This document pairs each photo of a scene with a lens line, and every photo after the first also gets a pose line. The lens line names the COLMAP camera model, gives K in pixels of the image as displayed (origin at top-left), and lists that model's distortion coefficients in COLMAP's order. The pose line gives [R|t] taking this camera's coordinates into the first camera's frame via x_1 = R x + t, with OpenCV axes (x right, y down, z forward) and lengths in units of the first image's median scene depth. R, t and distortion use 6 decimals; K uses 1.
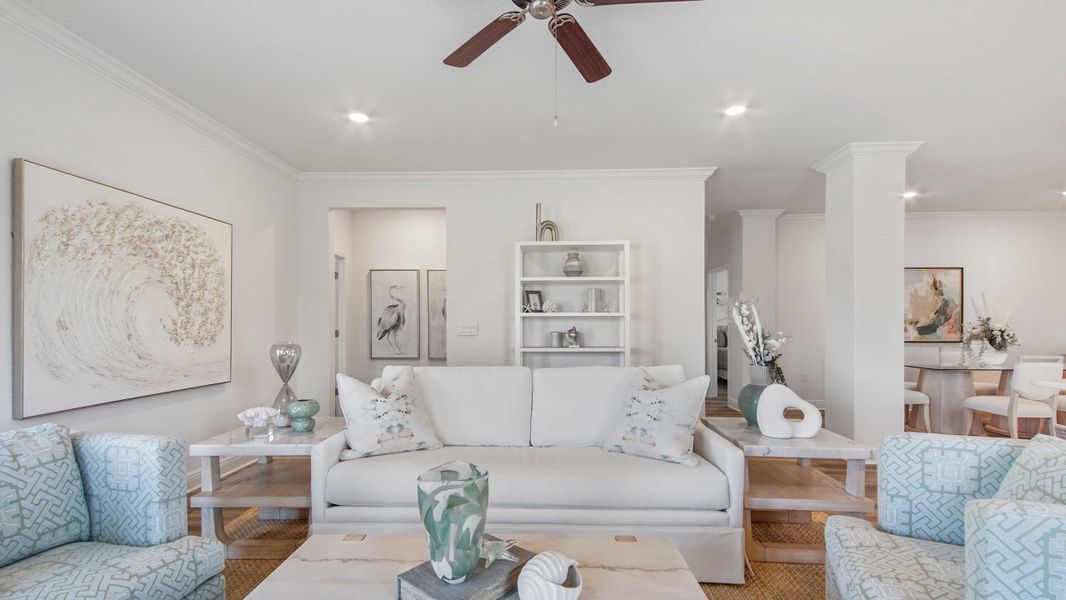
lens RADIAL K [[453.0, 0, 538.1], [0, 453.0, 328.3], [0, 0, 1]] dist [0.012399, -0.000153]
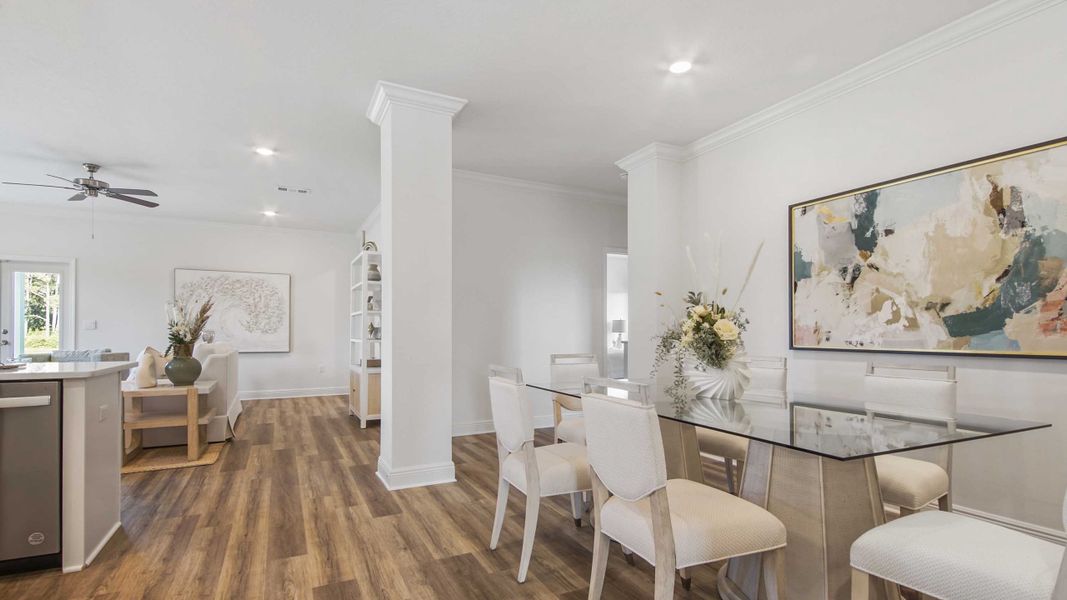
lens RADIAL K [[469.5, 0, 512.5], [0, 469.5, 329.9], [0, 0, 1]] dist [0.014750, -0.006687]
pose [[0.517439, -0.000976, -0.855720, 1.599352], [-0.008565, 0.999943, -0.006320, 0.023727], [0.855677, 0.010599, 0.517401, 0.756063]]
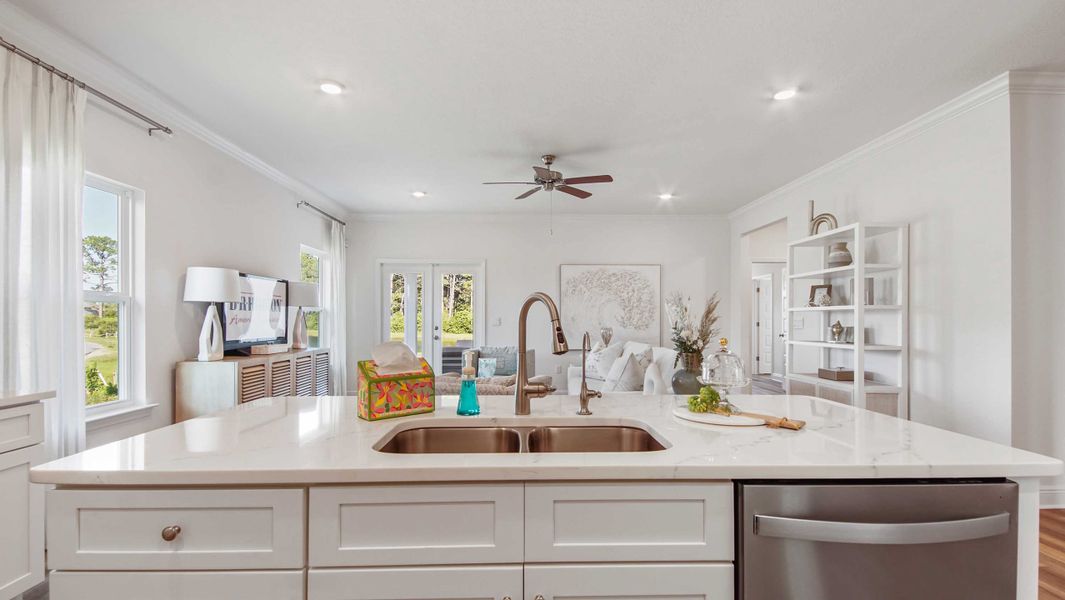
lens RADIAL K [[468.6, 0, 553.8], [0, 468.6, 327.2], [0, 0, 1]] dist [0.014750, -0.006687]
pose [[0.105914, 0.016132, -0.994244, 1.158803], [-0.010174, 0.999834, 0.015139, 0.000692], [0.994323, 0.008512, 0.106060, 0.362726]]
